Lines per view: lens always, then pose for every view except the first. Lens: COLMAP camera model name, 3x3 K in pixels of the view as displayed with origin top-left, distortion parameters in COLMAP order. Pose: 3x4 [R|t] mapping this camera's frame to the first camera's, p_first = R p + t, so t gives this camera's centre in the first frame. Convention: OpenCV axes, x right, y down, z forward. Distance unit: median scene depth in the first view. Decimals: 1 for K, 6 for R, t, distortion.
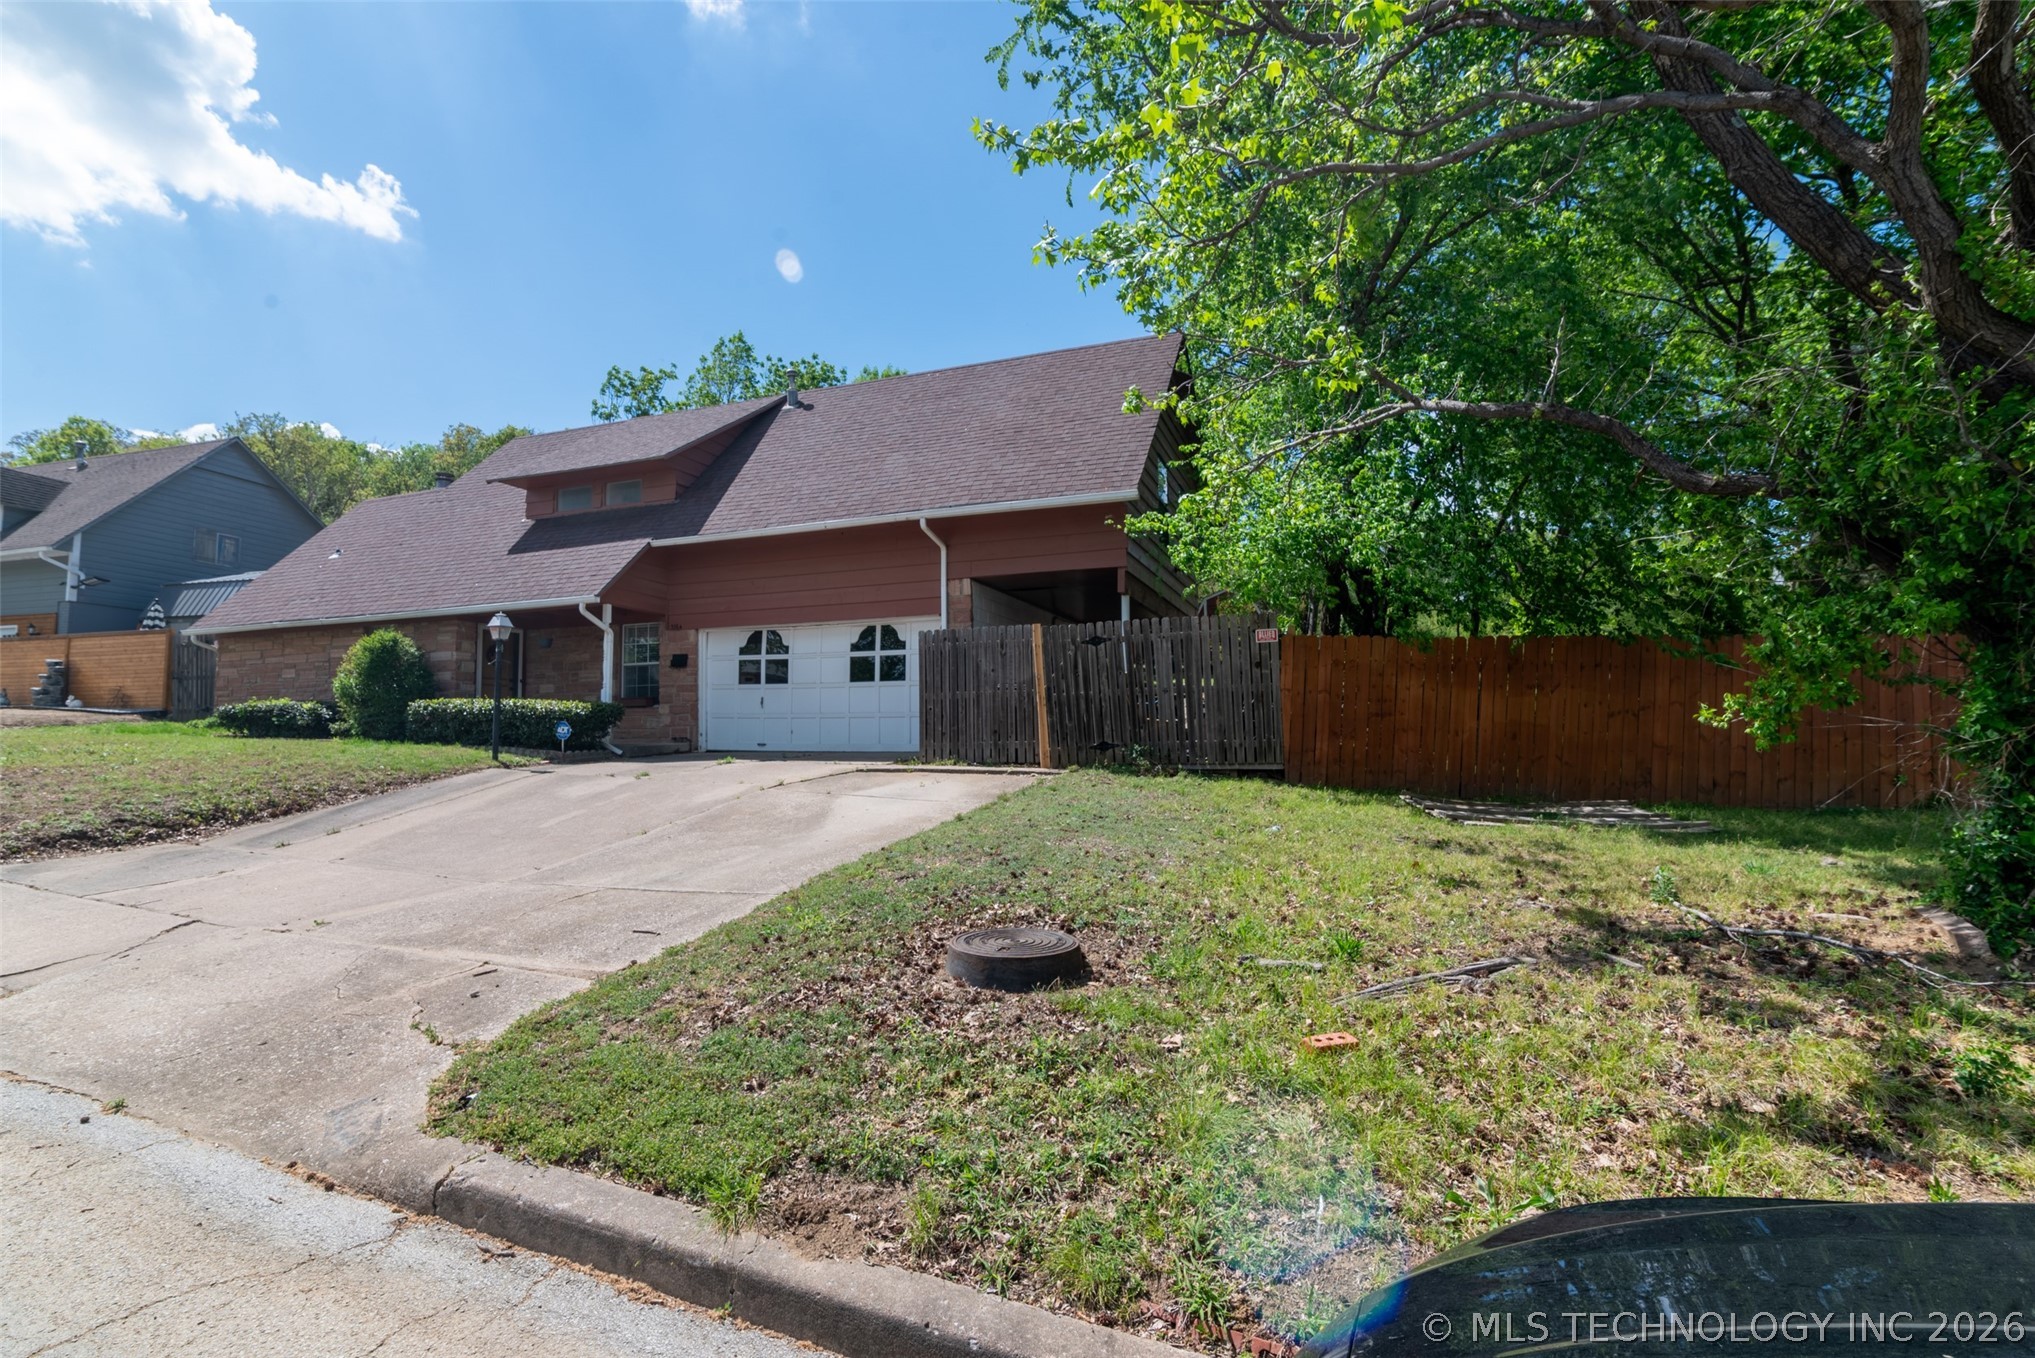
lens RADIAL K [[936.7, 0, 1017.5], [0, 936.7, 679.0], [0, 0, 1]] dist [-0.028998, -0.000191]
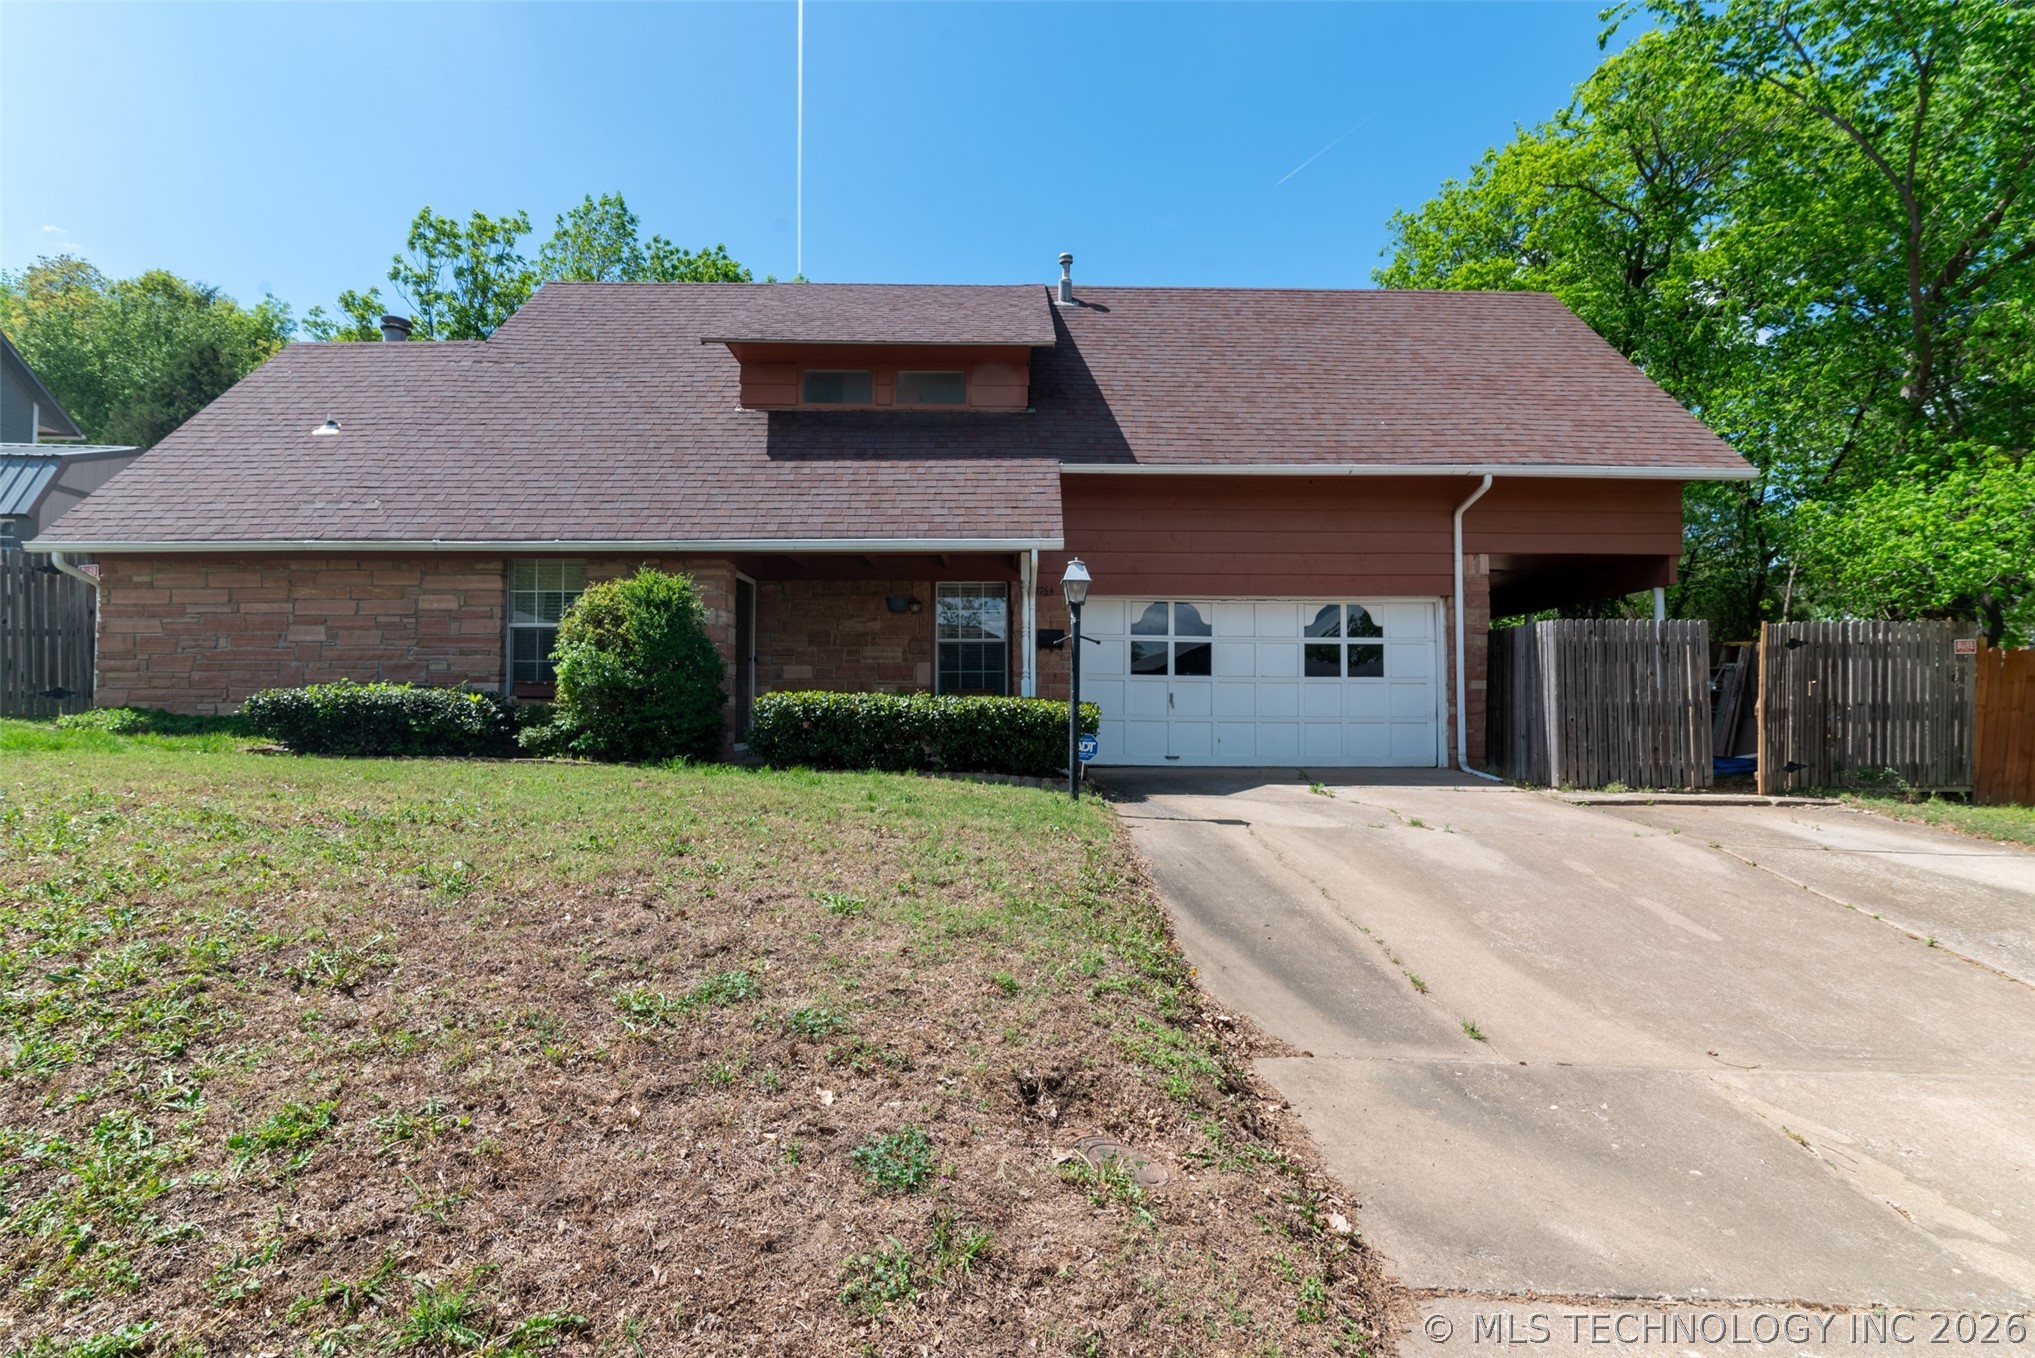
lens RADIAL K [[936.7, 0, 1017.5], [0, 936.7, 679.0], [0, 0, 1]] dist [-0.028998, -0.000191]
pose [[0.924572, 0.019642, 0.380501, -0.667983], [-0.031357, 0.999205, 0.024615, -0.006167], [-0.379715, -0.034689, 0.924453, 0.359275]]
